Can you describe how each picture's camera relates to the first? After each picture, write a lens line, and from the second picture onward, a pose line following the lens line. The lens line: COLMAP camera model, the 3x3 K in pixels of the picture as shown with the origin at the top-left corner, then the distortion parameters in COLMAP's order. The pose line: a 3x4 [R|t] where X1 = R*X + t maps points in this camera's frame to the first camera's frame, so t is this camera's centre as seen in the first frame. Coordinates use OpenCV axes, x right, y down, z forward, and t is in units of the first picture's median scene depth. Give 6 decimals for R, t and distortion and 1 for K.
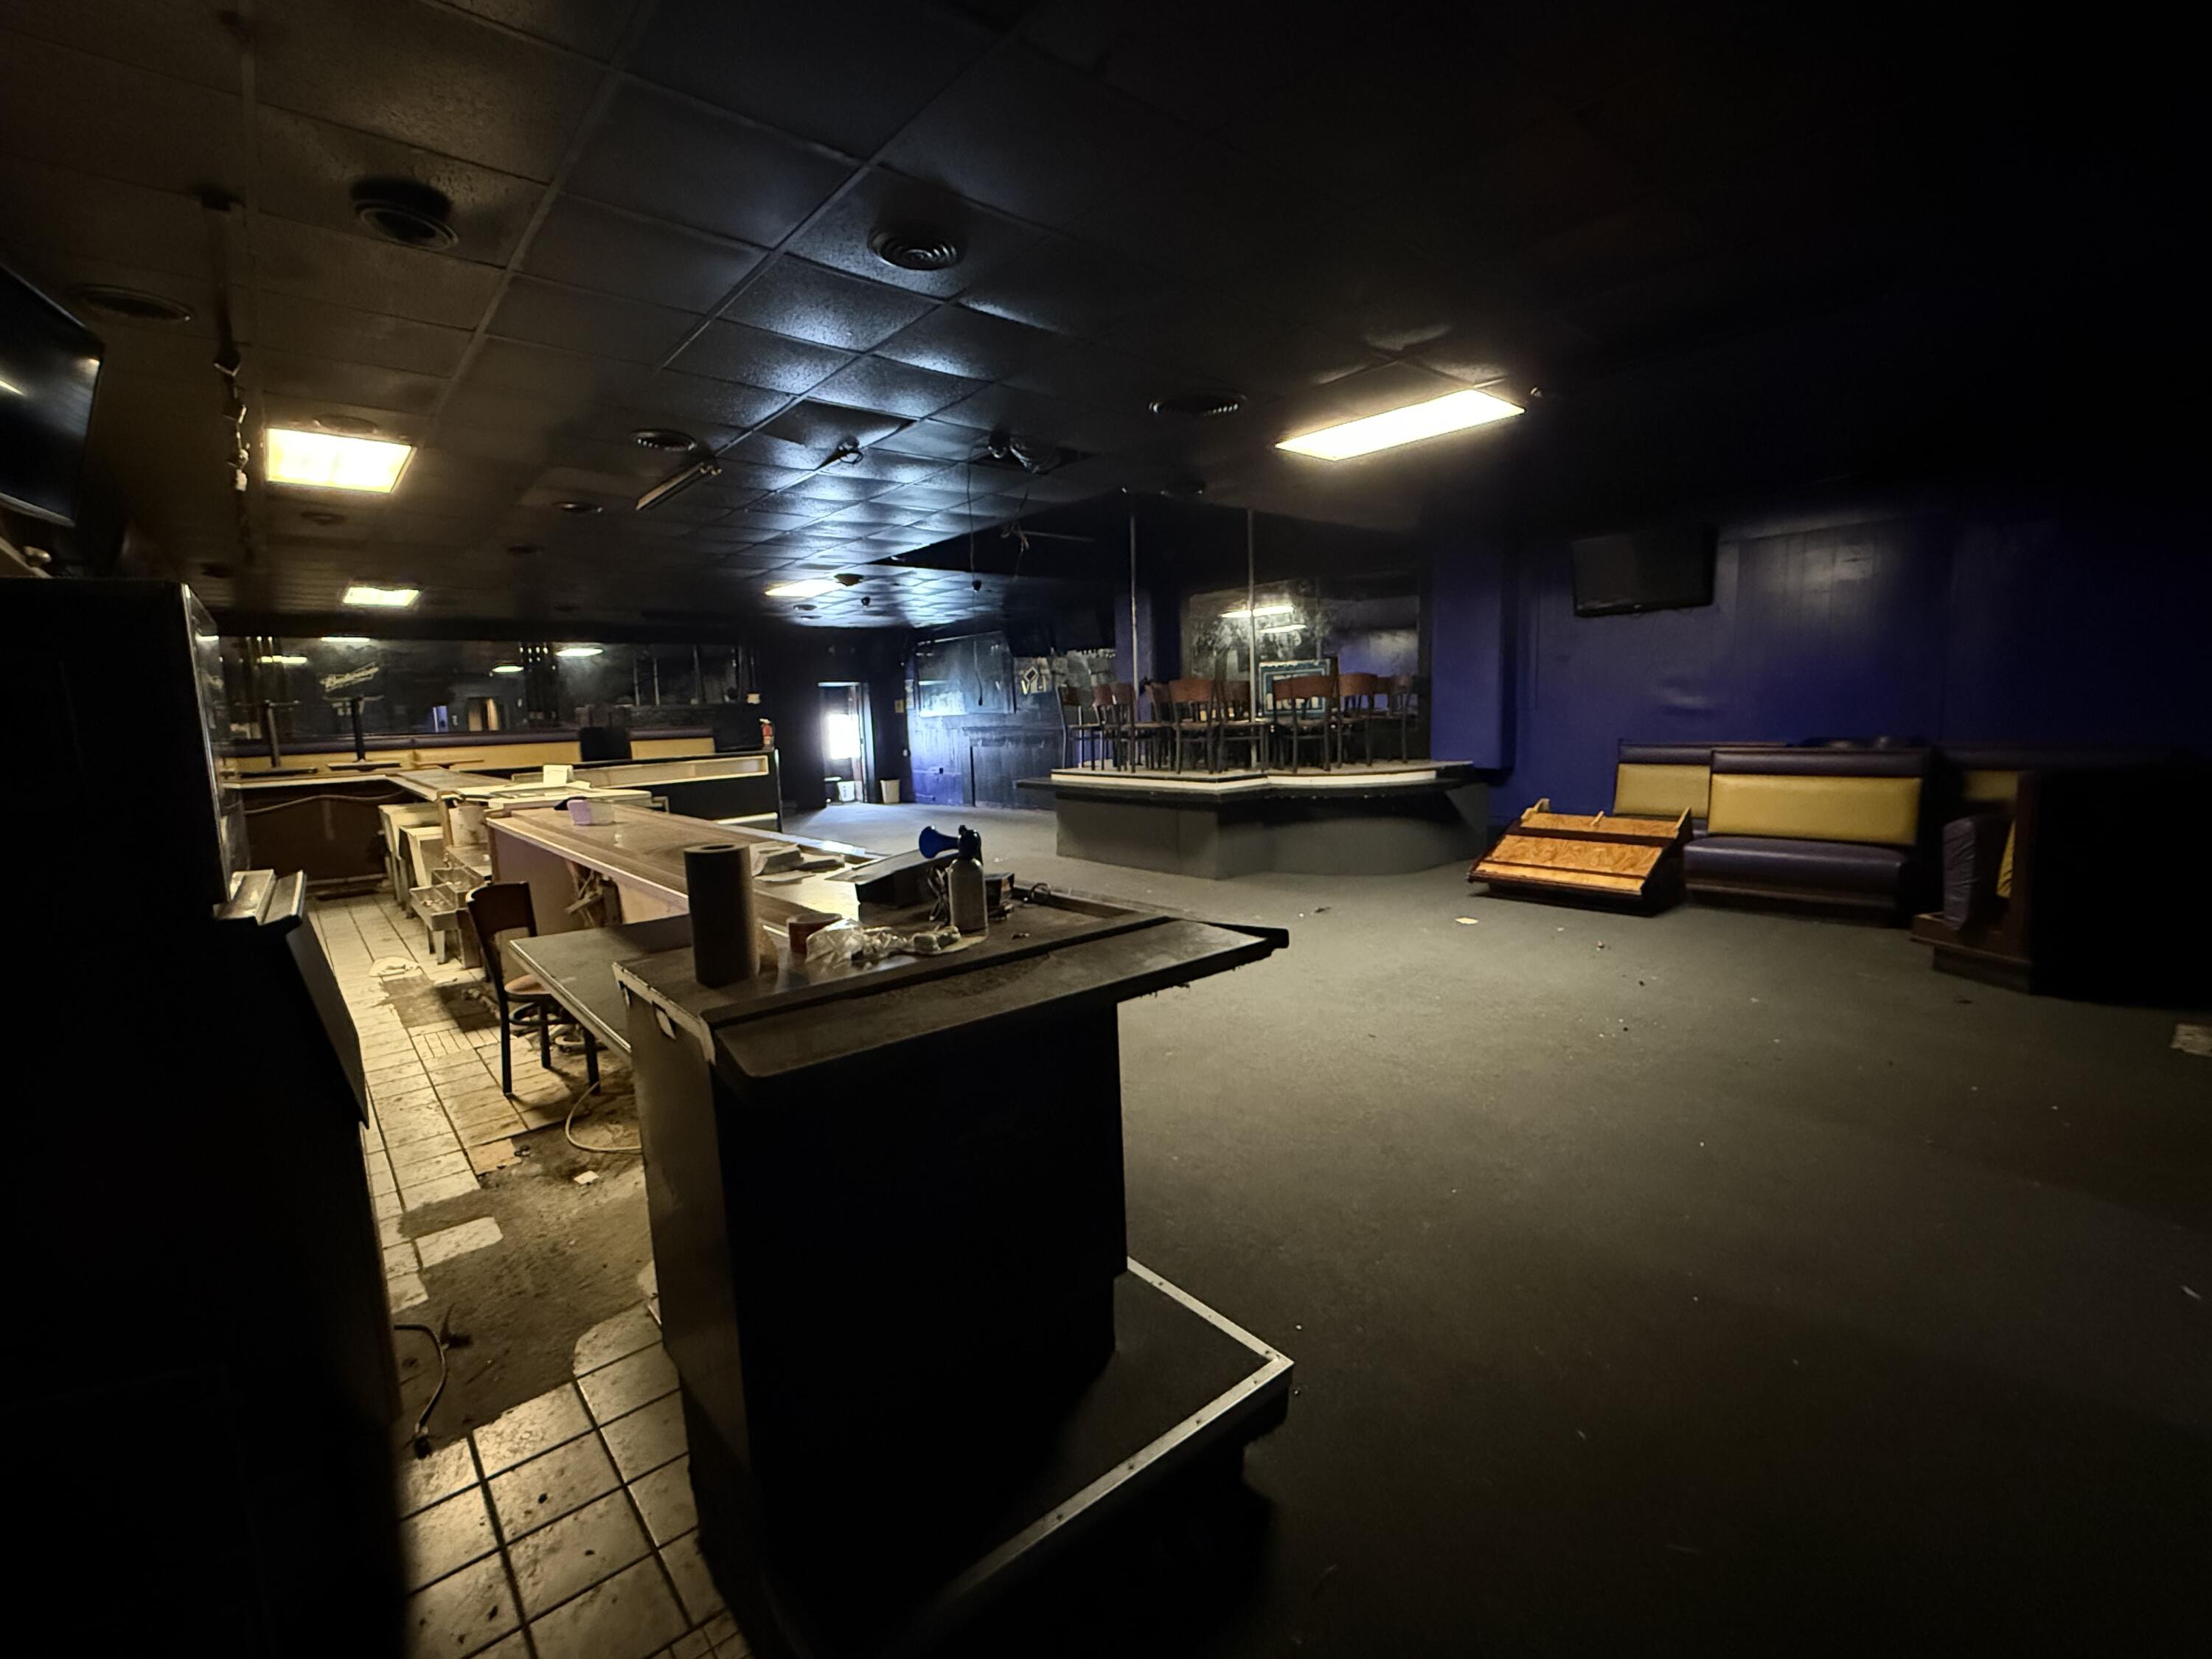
lens RADIAL K [[964.0, 0, 1102.0], [0, 964.0, 828.2], [0, 0, 1]] dist [0.000010, -0.000112]
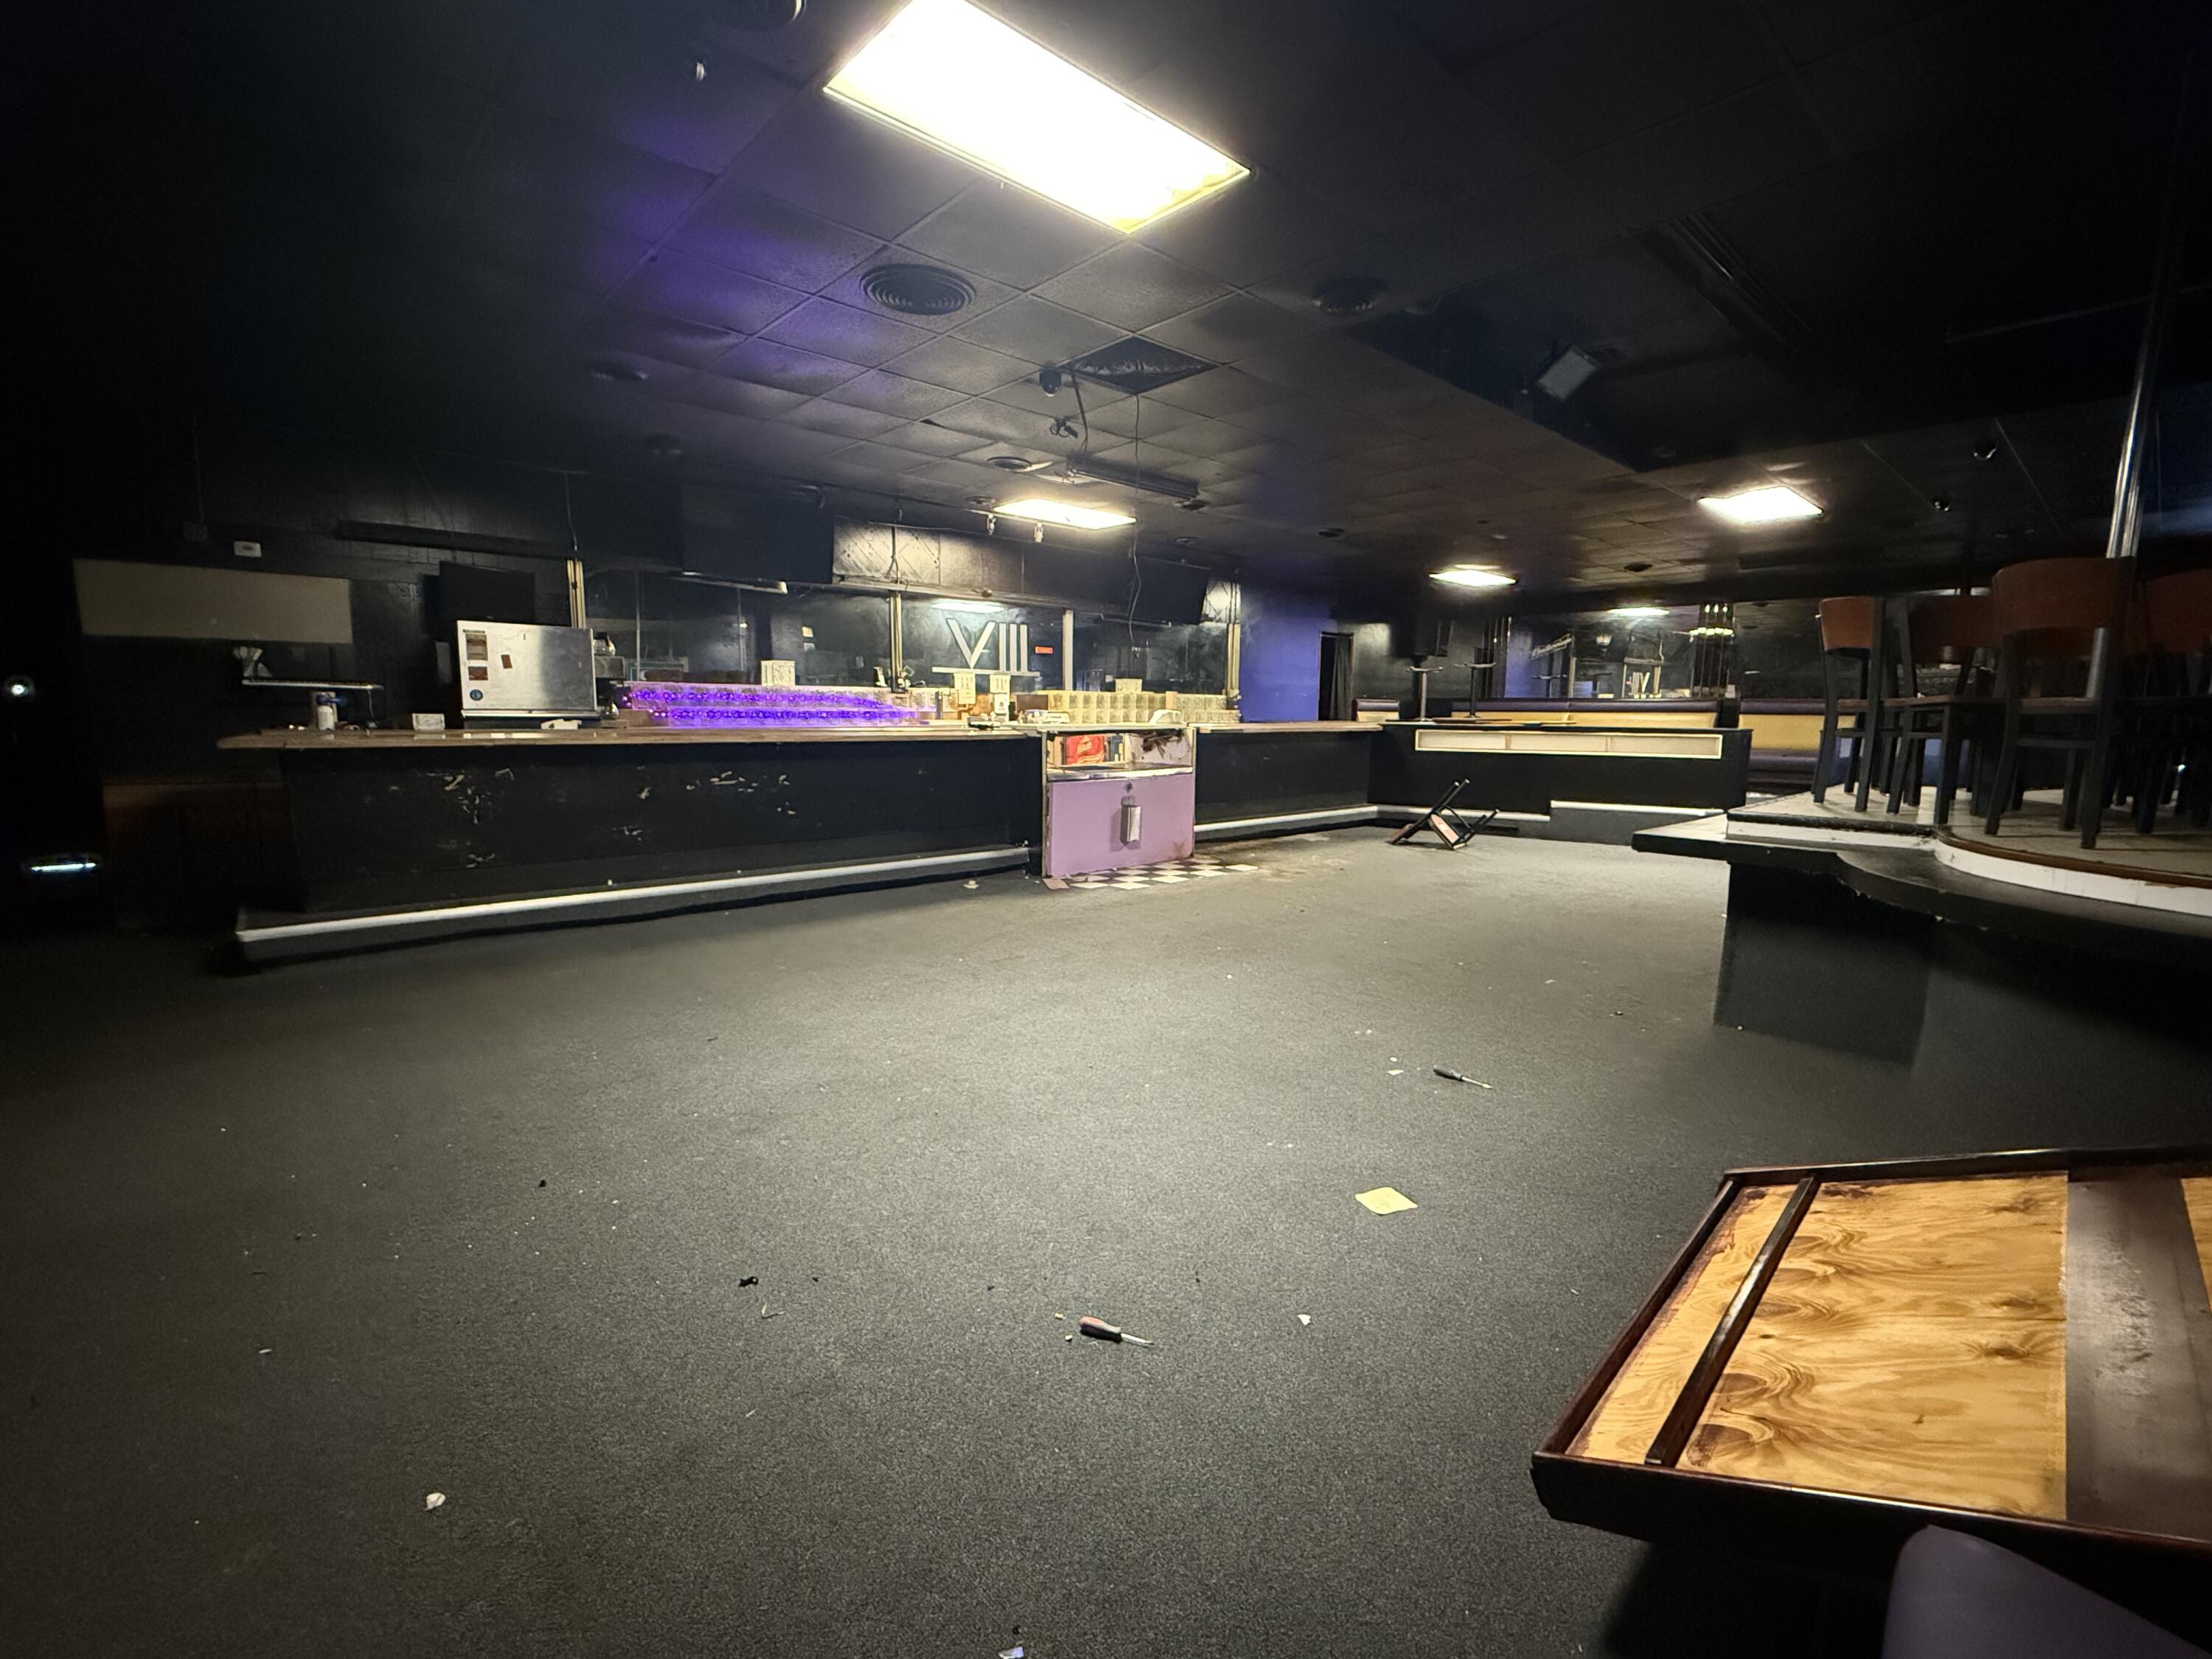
lens RADIAL K [[964.0, 0, 1101.2], [0, 964.0, 832.2], [0, 0, 1]] dist [0.000010, -0.000112]
pose [[0.038396, 0.163885, -0.985732, 0.629075], [-0.136949, 0.978014, 0.157267, -0.082910], [0.989834, 0.128957, 0.059996, 0.728650]]
